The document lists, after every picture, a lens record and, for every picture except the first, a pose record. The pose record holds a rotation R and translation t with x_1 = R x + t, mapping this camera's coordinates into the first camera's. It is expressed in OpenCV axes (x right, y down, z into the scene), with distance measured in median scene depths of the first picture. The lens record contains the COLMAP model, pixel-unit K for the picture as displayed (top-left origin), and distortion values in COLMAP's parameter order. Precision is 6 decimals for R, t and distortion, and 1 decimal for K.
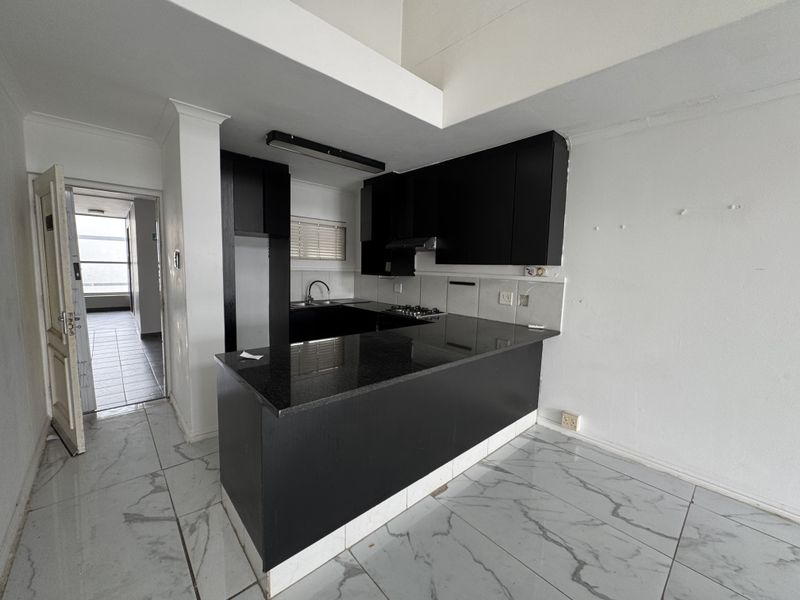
lens RADIAL K [[320.1, 0, 418.9], [0, 320.1, 328.5], [0, 0, 1]] dist [0.017664, 0.000015]
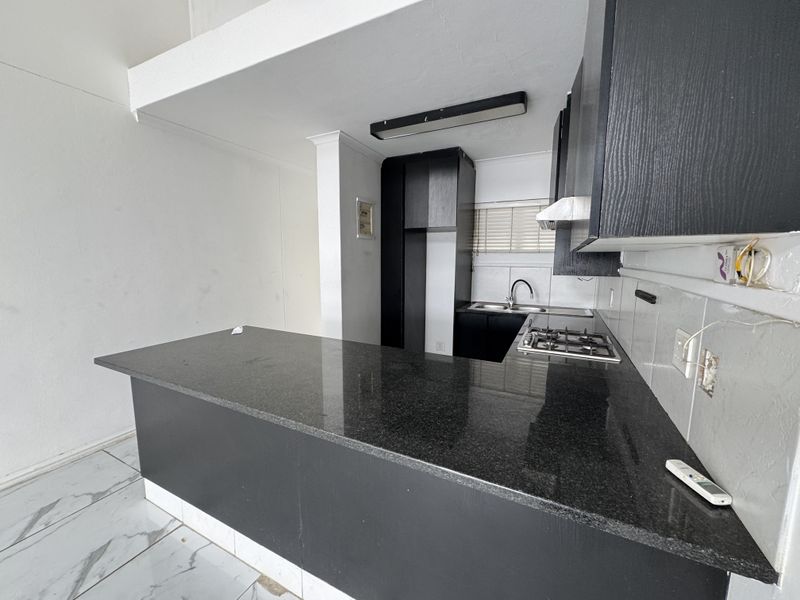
lens RADIAL K [[321.3, 0, 399.4], [0, 321.3, 321.7], [0, 0, 1]] dist [0.000055, -0.000016]
pose [[0.338881, 0.158585, -0.927367, 0.454880], [-0.176593, 0.978894, 0.102865, -0.102240], [0.924107, 0.128907, 0.359734, 0.611136]]
